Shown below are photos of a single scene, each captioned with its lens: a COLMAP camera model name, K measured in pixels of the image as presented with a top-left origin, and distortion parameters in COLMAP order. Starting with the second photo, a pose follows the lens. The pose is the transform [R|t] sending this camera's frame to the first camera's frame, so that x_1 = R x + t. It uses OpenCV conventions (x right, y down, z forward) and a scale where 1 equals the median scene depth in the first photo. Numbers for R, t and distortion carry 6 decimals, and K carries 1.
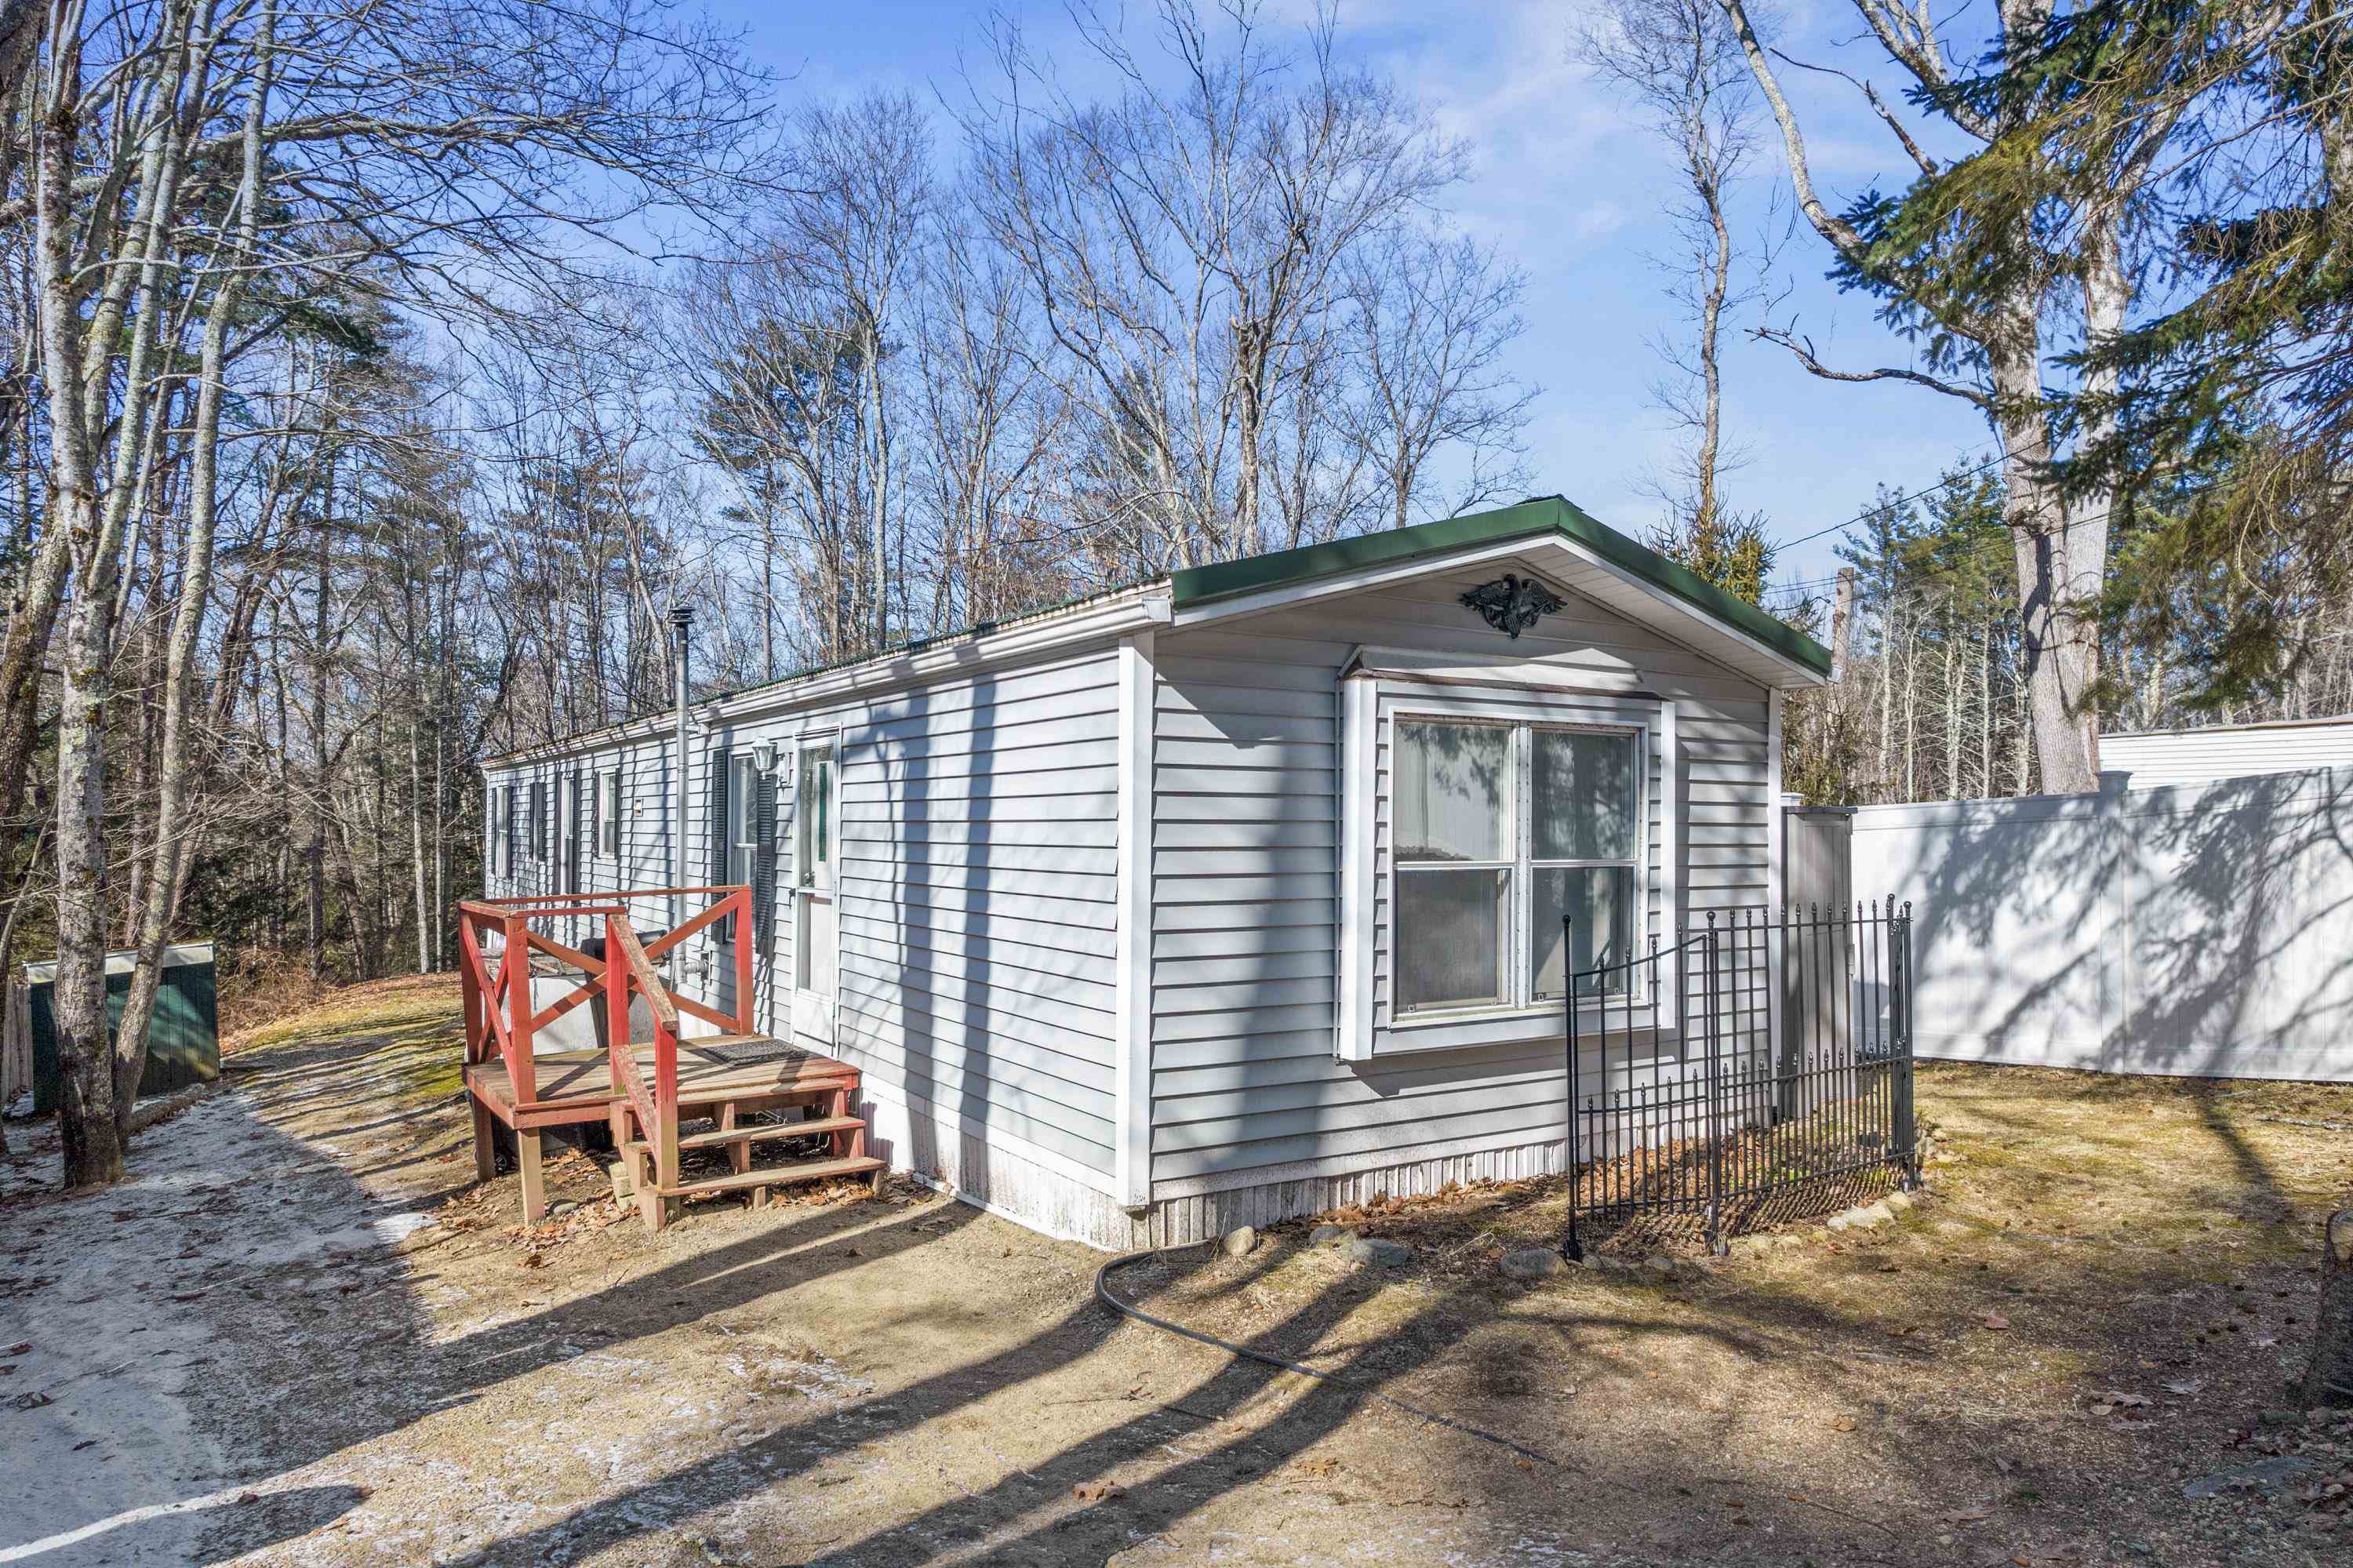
lens RADIAL K [[1502.3, 0, 1178.2], [0, 1502.3, 806.1], [0, 0, 1]] dist [-0.042934, 0.042433]
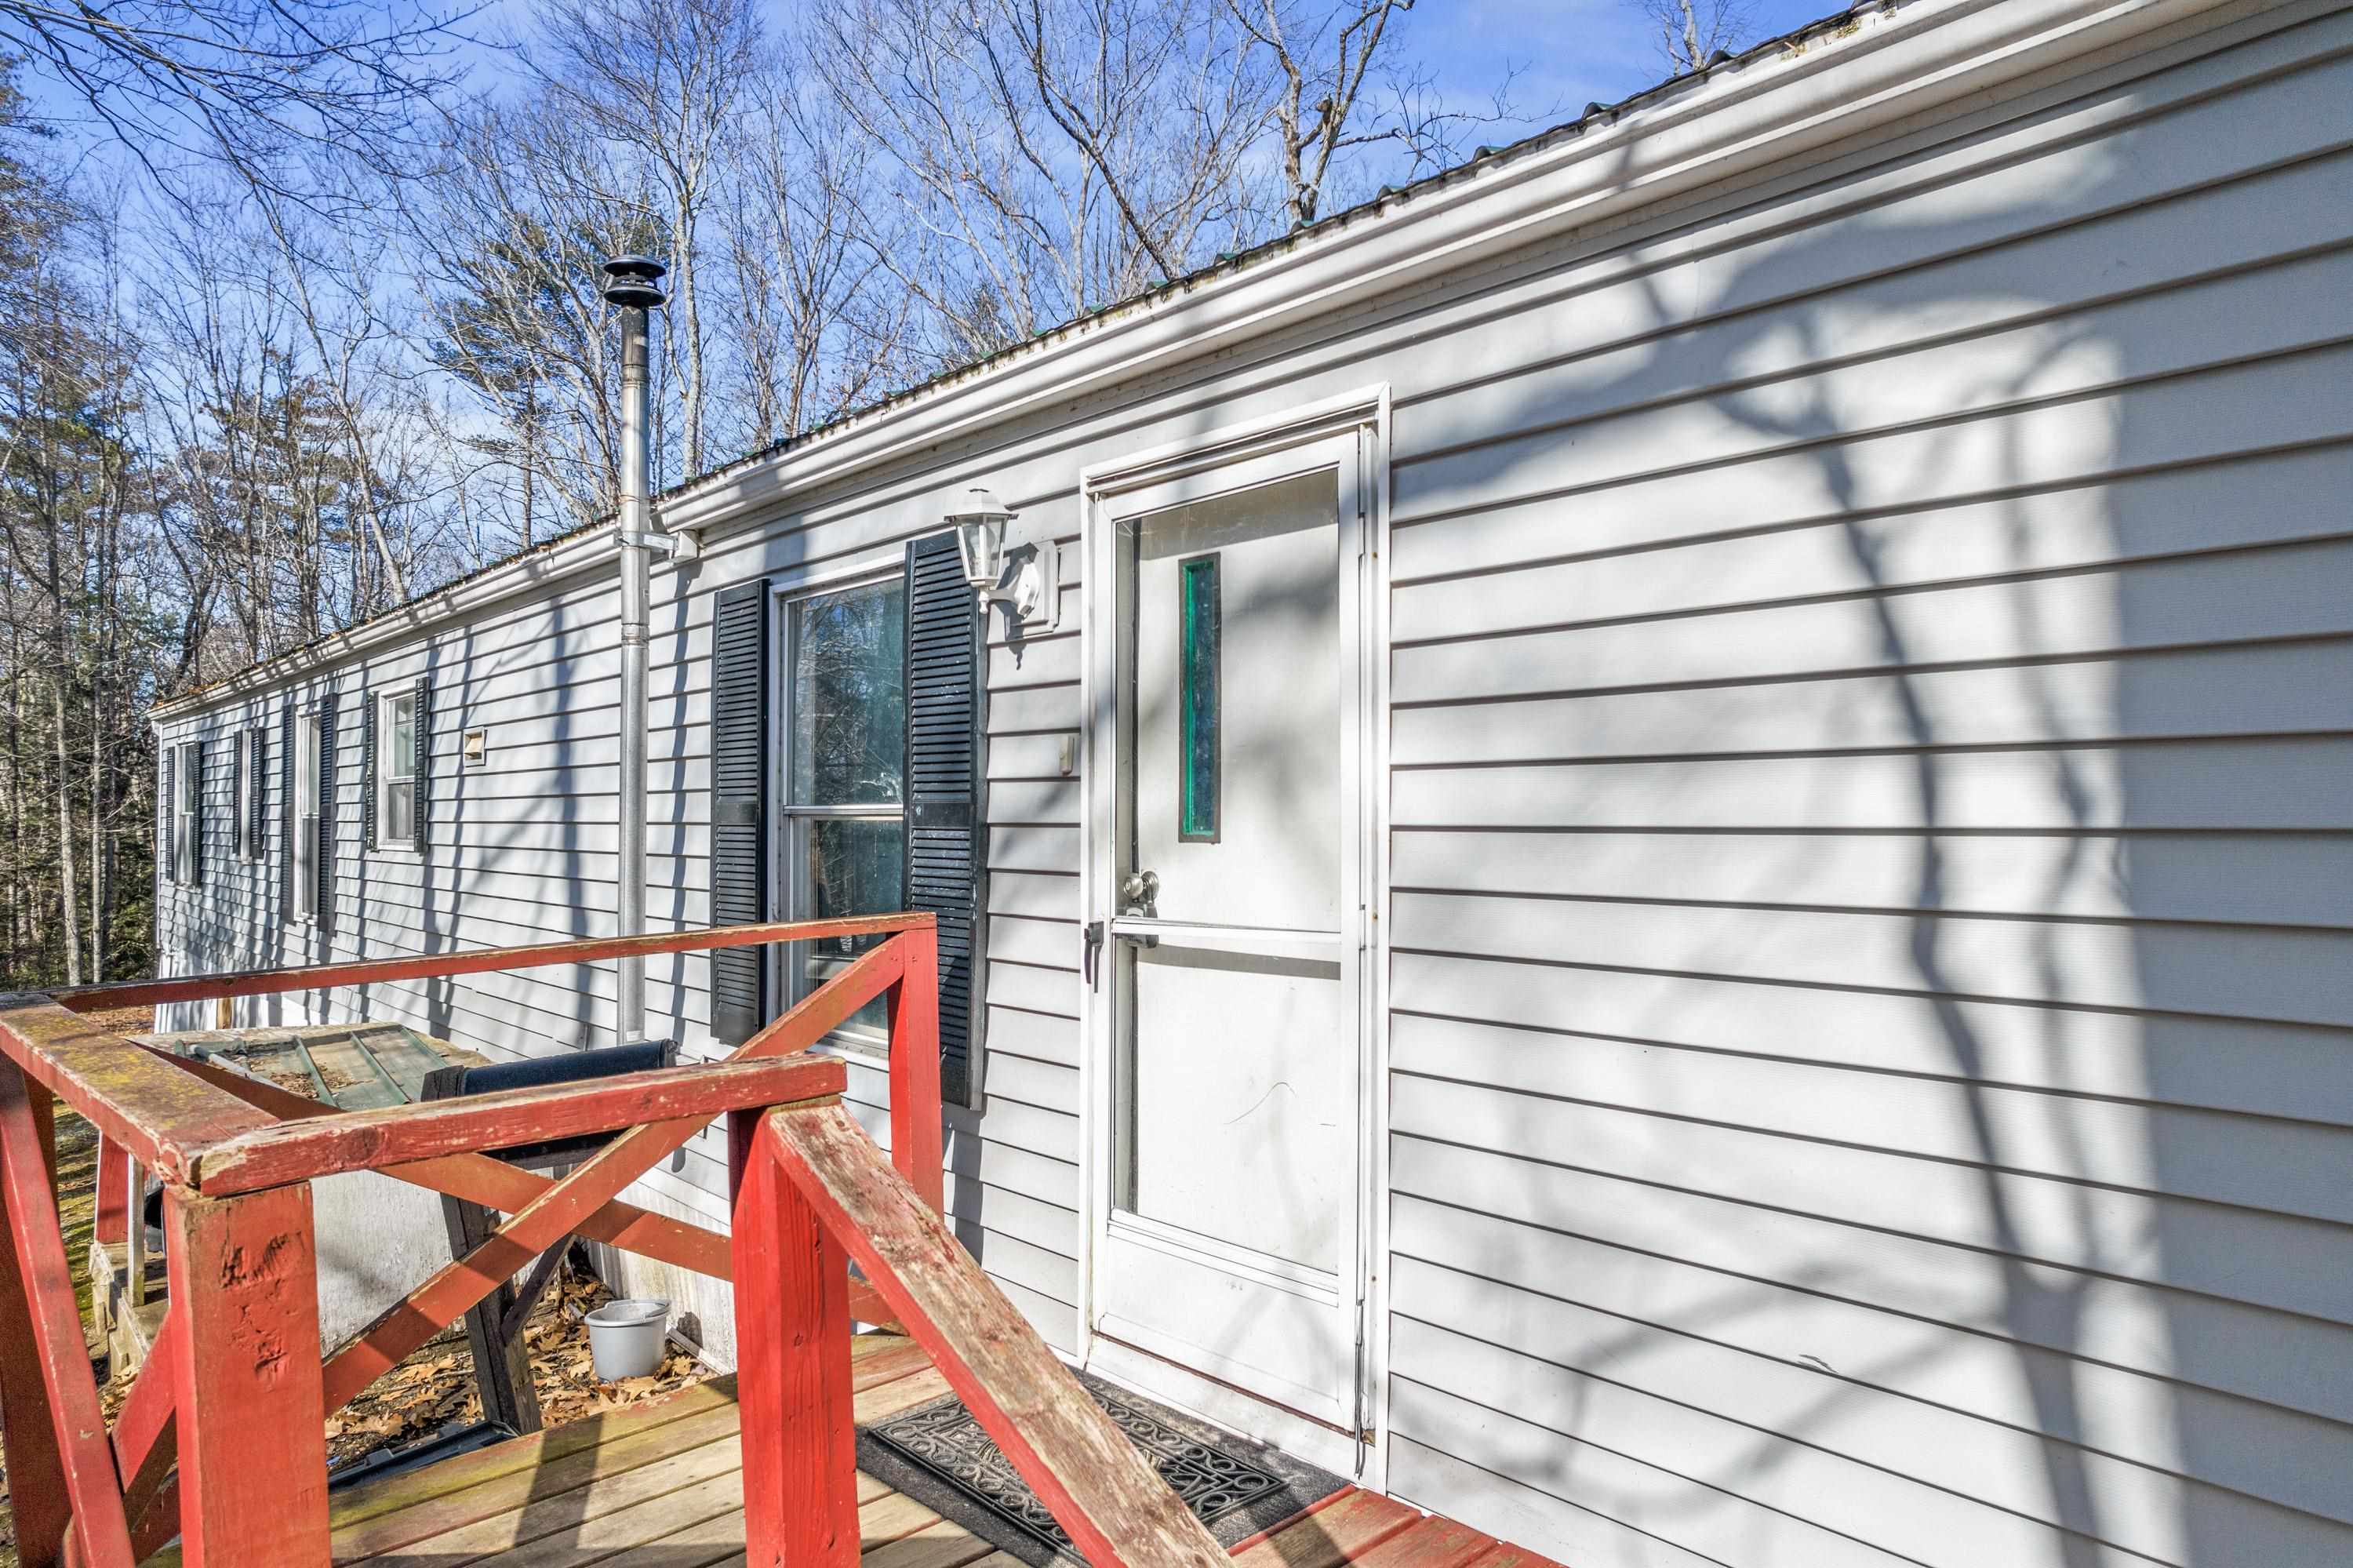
lens RADIAL K [[1502.3, 0, 1178.2], [0, 1502.3, 806.1], [0, 0, 1]] dist [-0.042934, 0.042433]
pose [[0.986704, 0.000906, 0.162525, -0.165654], [-0.001118, 0.999999, 0.001215, 0.015560], [-0.162523, -0.001380, 0.986704, 0.366548]]
